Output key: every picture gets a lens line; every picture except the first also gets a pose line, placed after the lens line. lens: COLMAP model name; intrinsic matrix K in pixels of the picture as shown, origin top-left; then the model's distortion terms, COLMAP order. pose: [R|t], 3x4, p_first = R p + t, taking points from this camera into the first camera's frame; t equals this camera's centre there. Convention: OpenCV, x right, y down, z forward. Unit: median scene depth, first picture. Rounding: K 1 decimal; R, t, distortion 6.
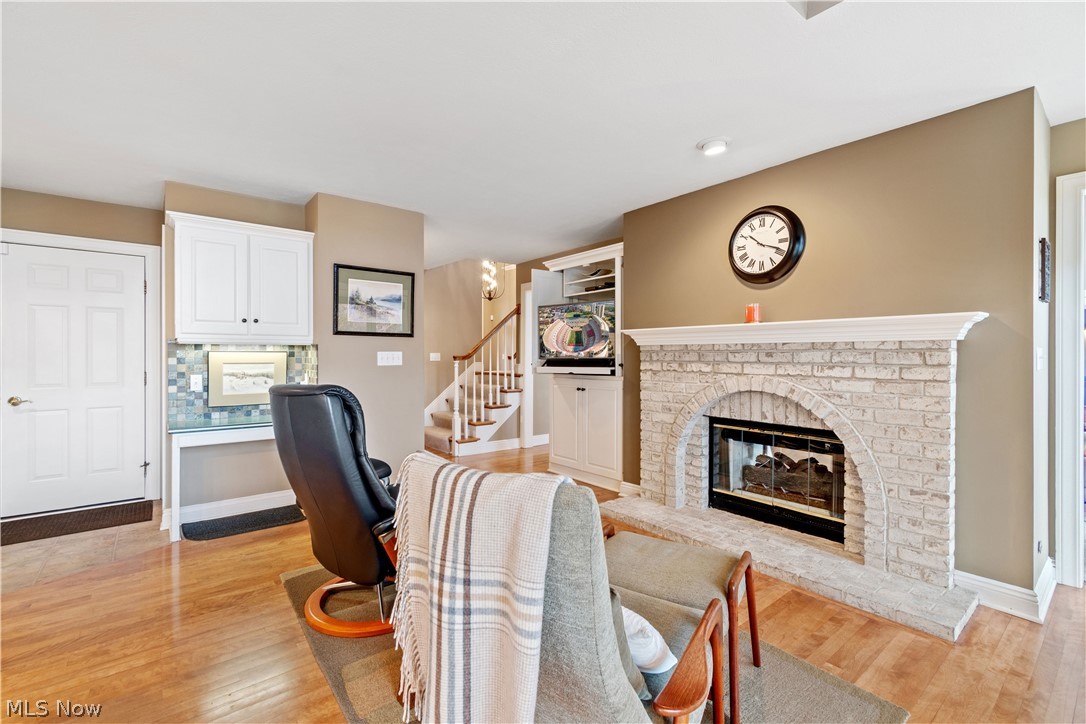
lens RADIAL K [[477.0, 0, 543.0], [0, 477.0, 357.5], [0, 0, 1]] dist [0.003313, -0.001902]
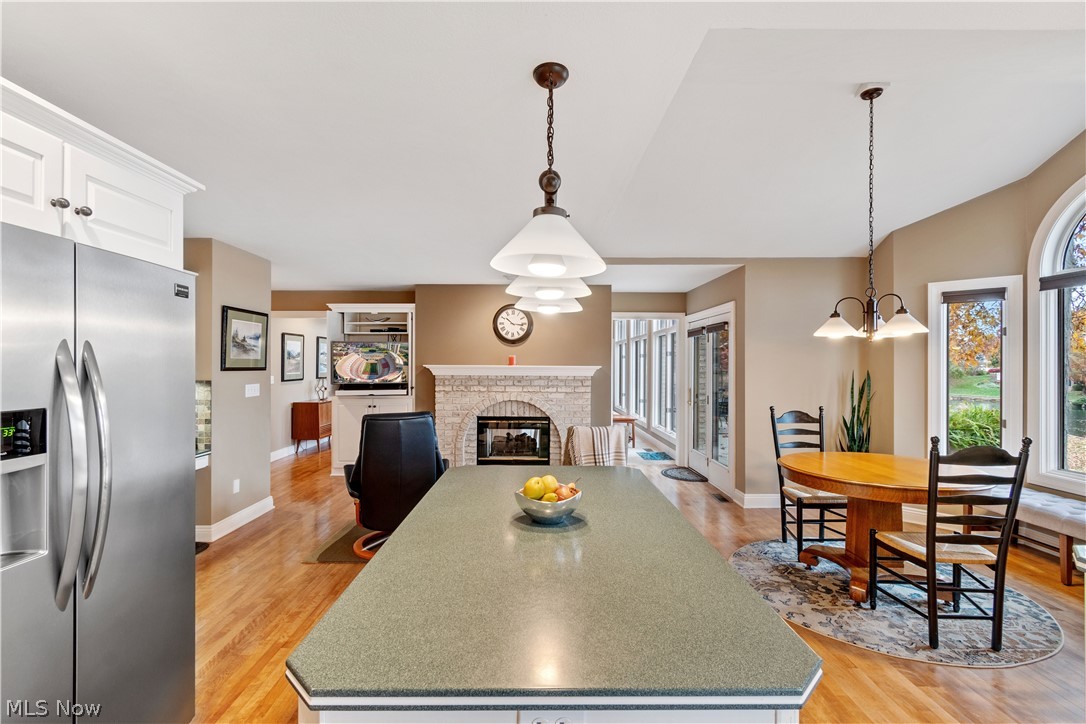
lens RADIAL K [[477.0, 0, 544.0], [0, 477.0, 363.9], [0, 0, 1]] dist [0.003313, -0.001902]
pose [[0.607753, 0.001151, 0.794125, -0.868929], [-0.001401, 0.999999, -0.000377, -0.066036], [-0.794125, -0.000884, 0.607754, -0.233817]]
